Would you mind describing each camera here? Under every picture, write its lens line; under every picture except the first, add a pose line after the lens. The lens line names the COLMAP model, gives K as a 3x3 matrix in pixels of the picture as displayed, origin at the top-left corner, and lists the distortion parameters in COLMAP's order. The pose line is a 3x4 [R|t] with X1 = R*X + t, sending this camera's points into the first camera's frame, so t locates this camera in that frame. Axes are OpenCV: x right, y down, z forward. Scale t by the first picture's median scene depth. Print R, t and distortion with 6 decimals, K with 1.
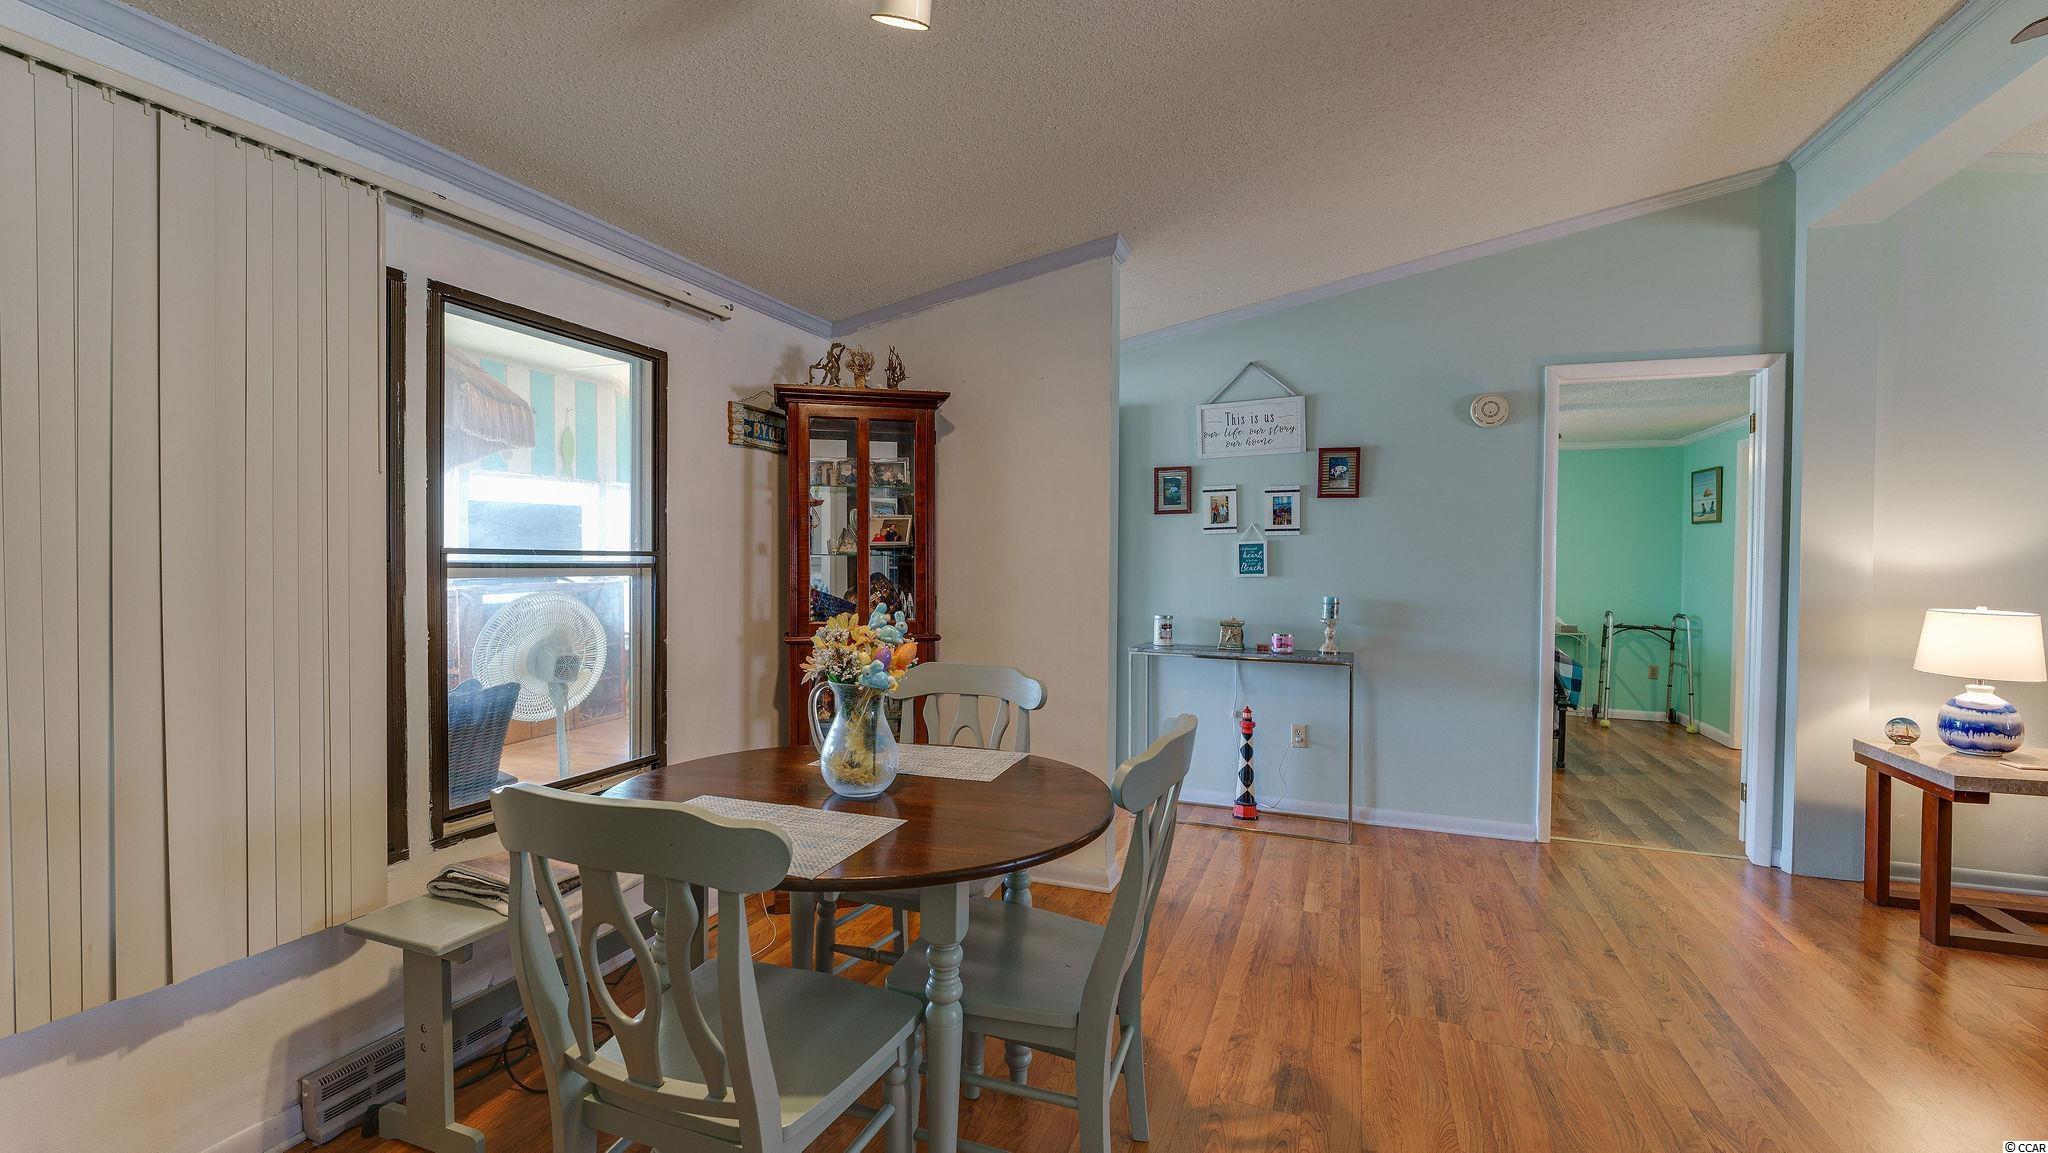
lens RADIAL K [[863.0, 0, 1023.4], [0, 863.0, 574.5], [0, 0, 1]] dist [-0.014704, 0.000298]
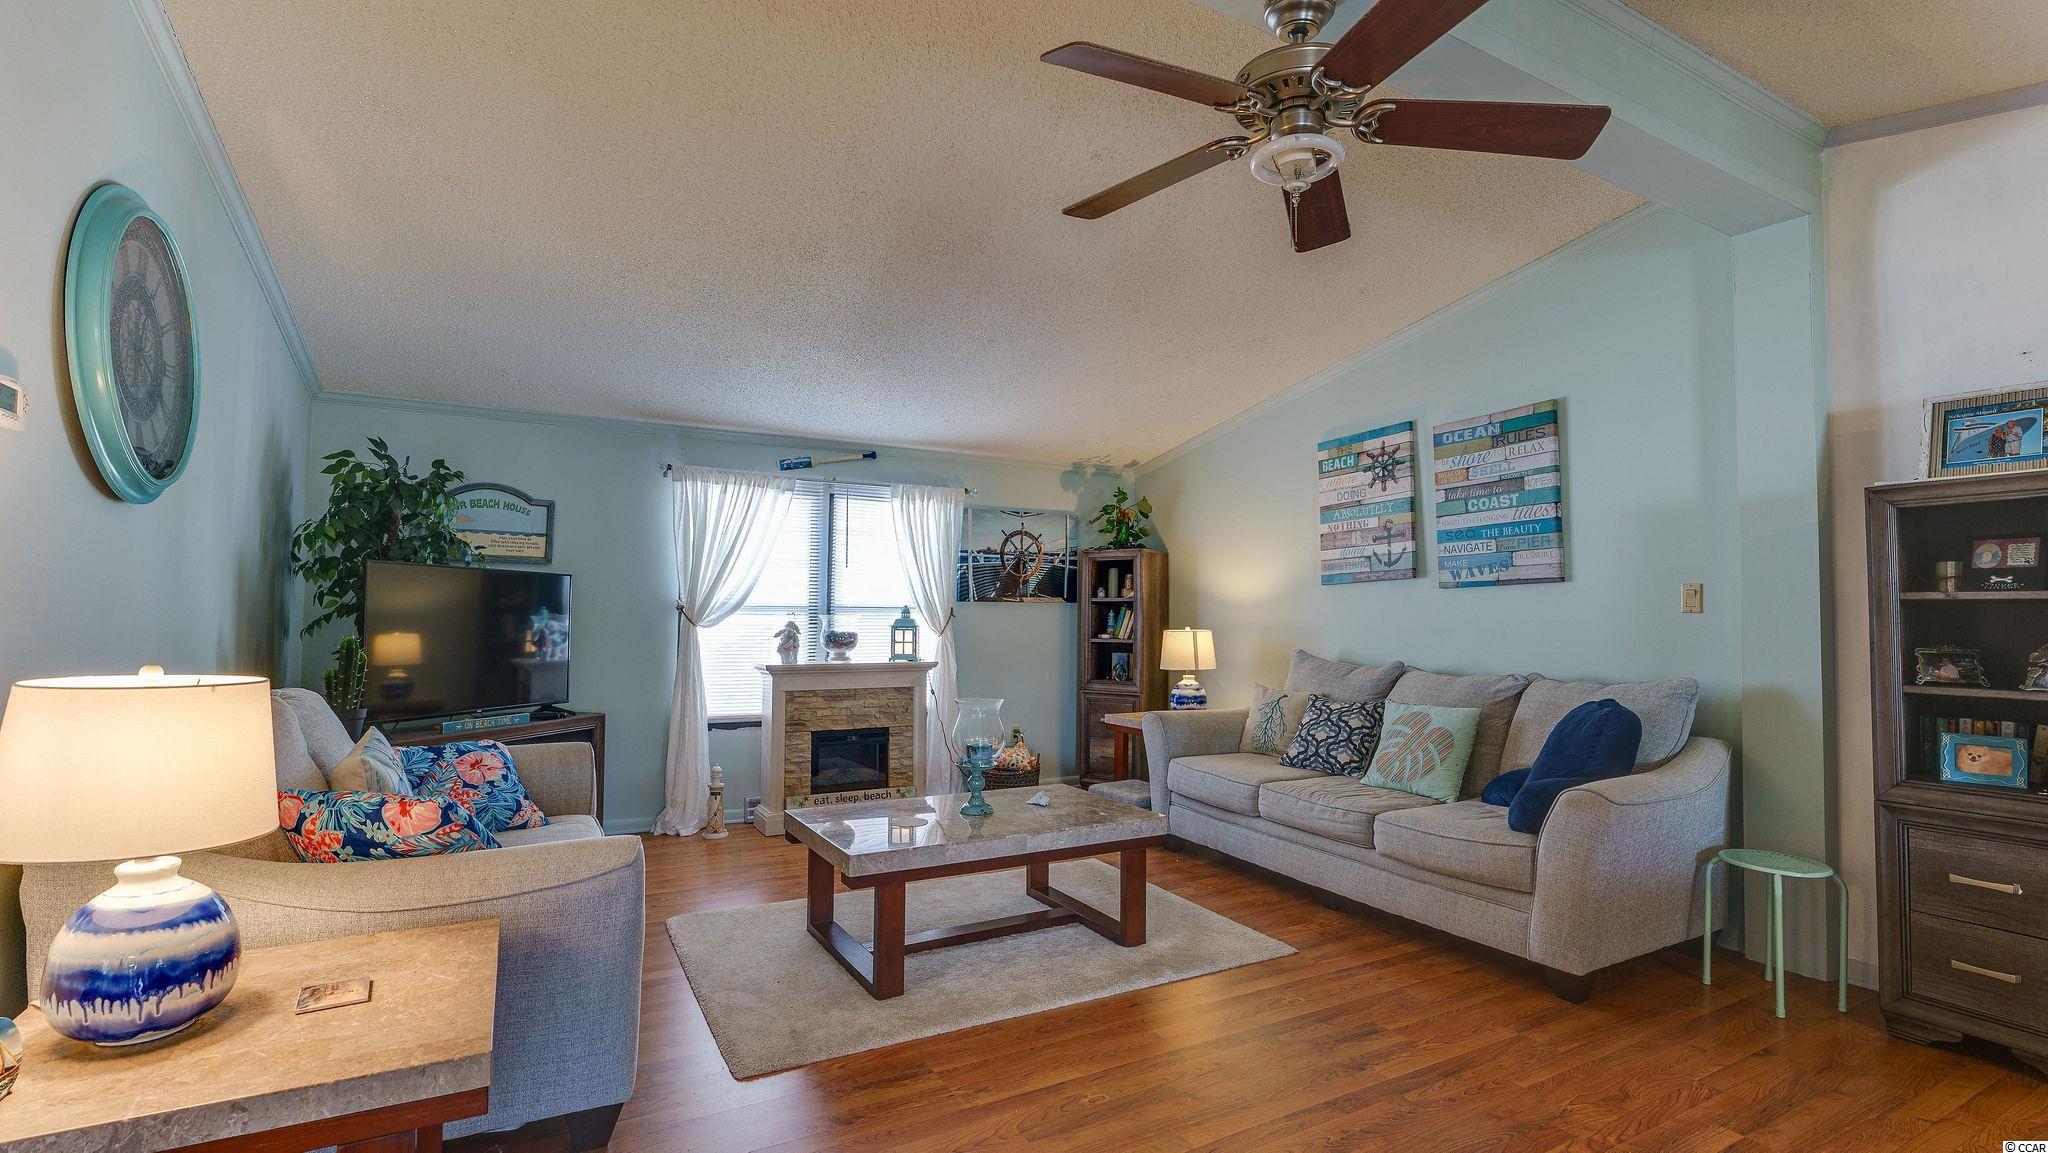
lens RADIAL K [[921.1, 0, 1016.3], [0, 921.1, 575.9], [0, 0, 1]] dist [-0.011816, -0.000205]
pose [[-0.771204, 0.002841, 0.636581, 0.390513], [-0.007029, 0.999891, -0.012978, -0.002981], [-0.636549, -0.014483, -0.771100, 0.794311]]
